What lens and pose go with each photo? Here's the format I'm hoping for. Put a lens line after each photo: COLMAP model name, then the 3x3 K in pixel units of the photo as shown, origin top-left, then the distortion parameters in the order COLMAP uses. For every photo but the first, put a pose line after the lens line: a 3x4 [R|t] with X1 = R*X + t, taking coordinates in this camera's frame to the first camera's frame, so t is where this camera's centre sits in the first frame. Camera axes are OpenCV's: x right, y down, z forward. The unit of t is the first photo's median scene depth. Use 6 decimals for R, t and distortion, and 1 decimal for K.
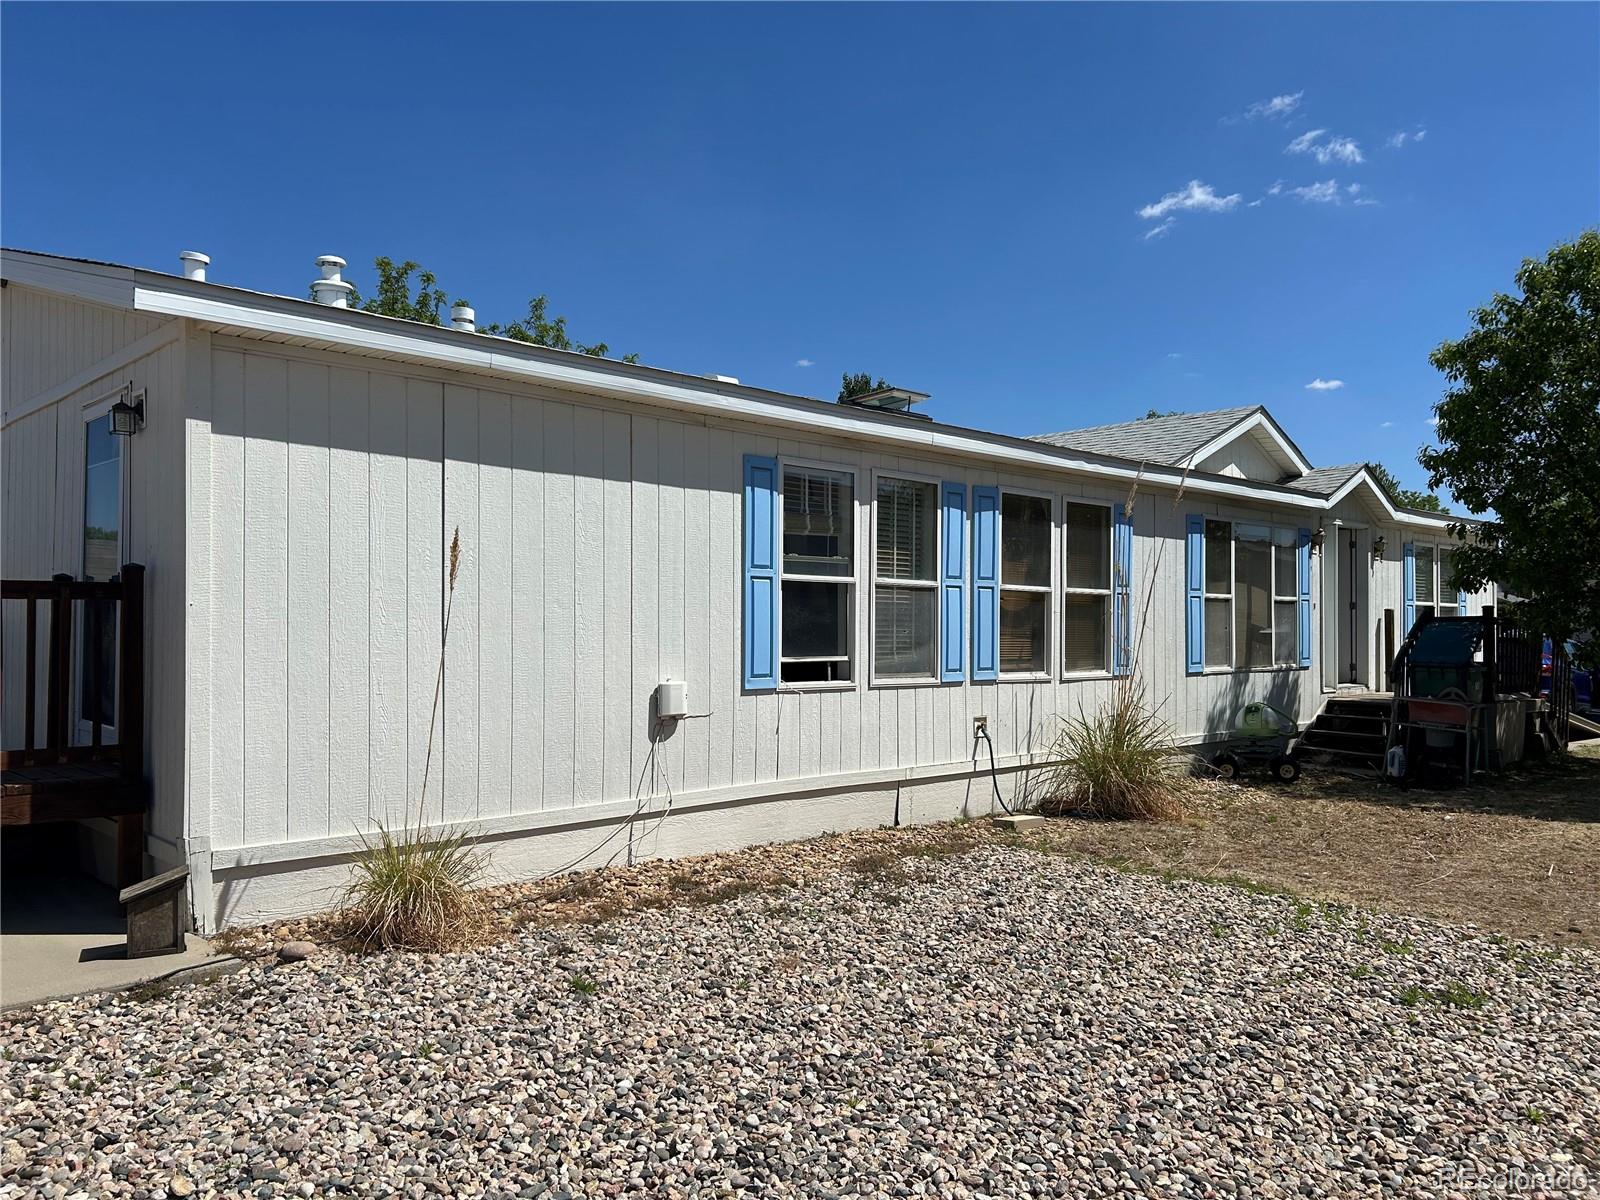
lens RADIAL K [[1207.0, 0, 800.0], [0, 1207.0, 600.0], [0, 0, 1]] dist [0.065340, -0.006448]
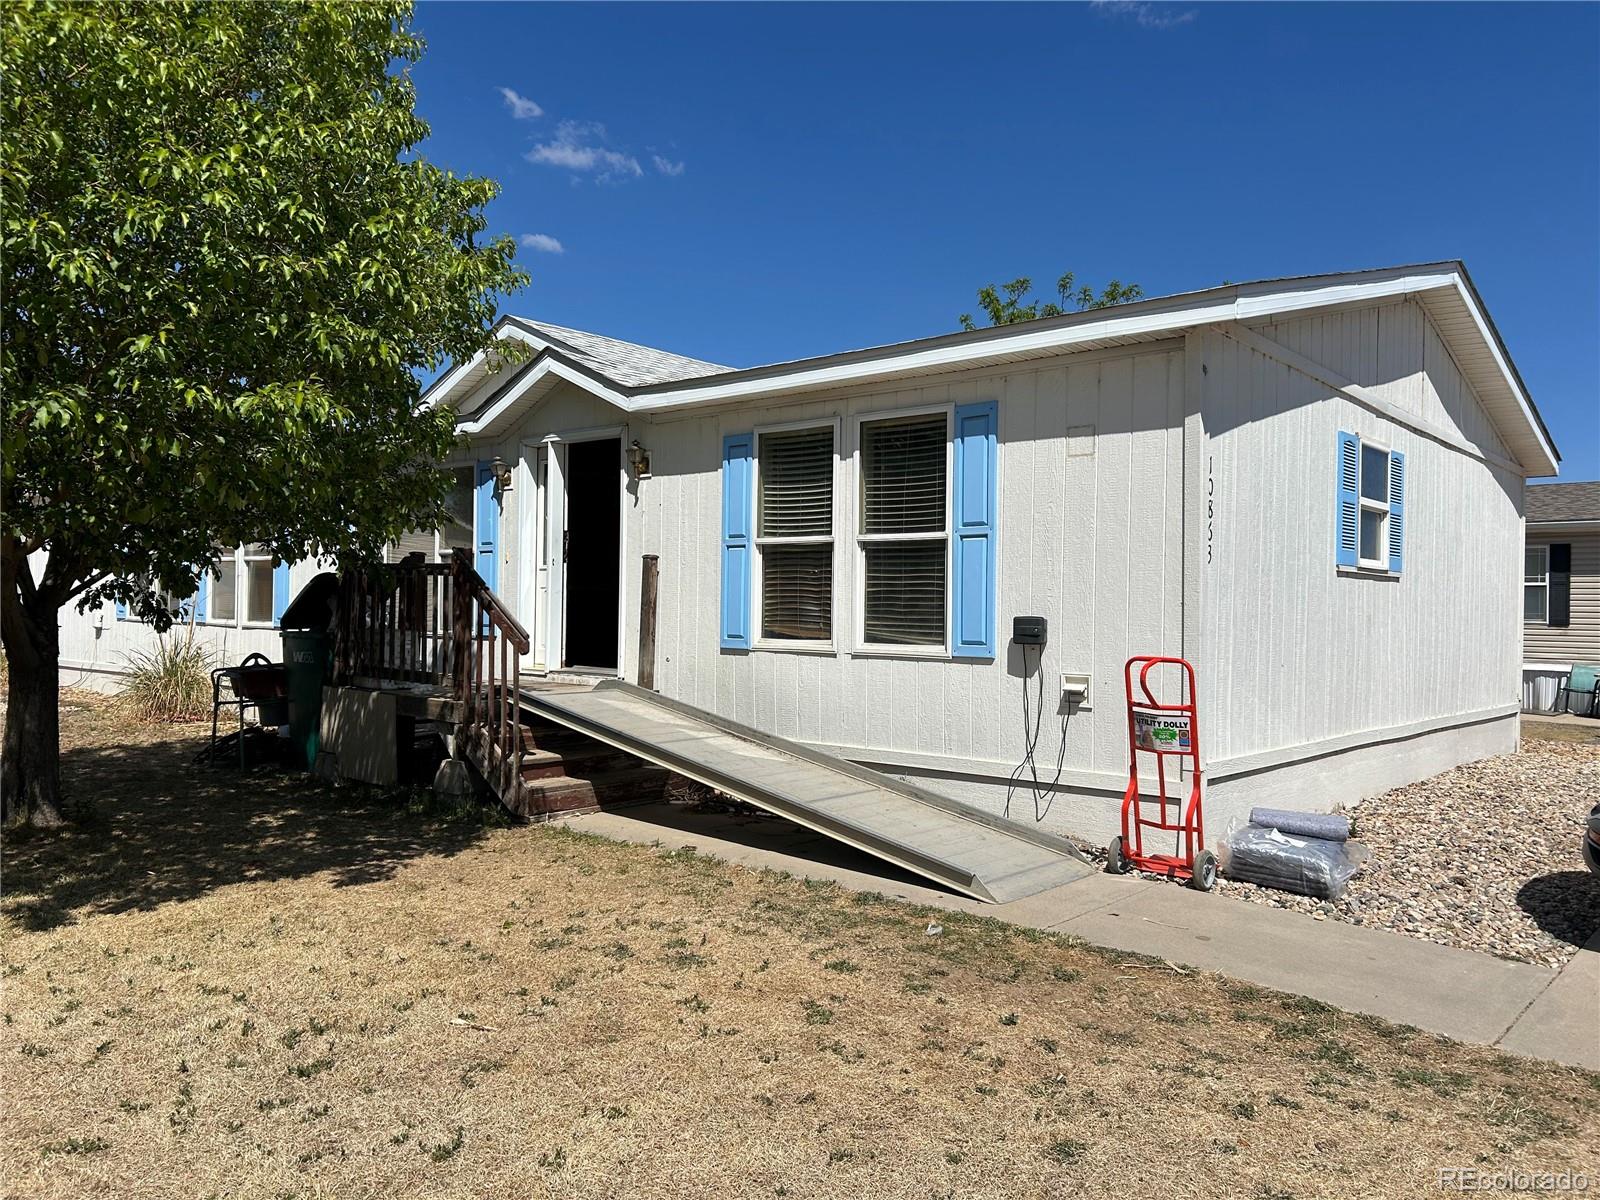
lens RADIAL K [[1207.0, 0, 800.0], [0, 1207.0, 600.0], [0, 0, 1]] dist [0.065340, -0.006448]
pose [[0.097804, -0.002438, -0.995203, 0.982974], [0.008746, 0.999960, -0.001590, 0.032961], [0.995167, -0.008549, 0.097822, 0.884166]]
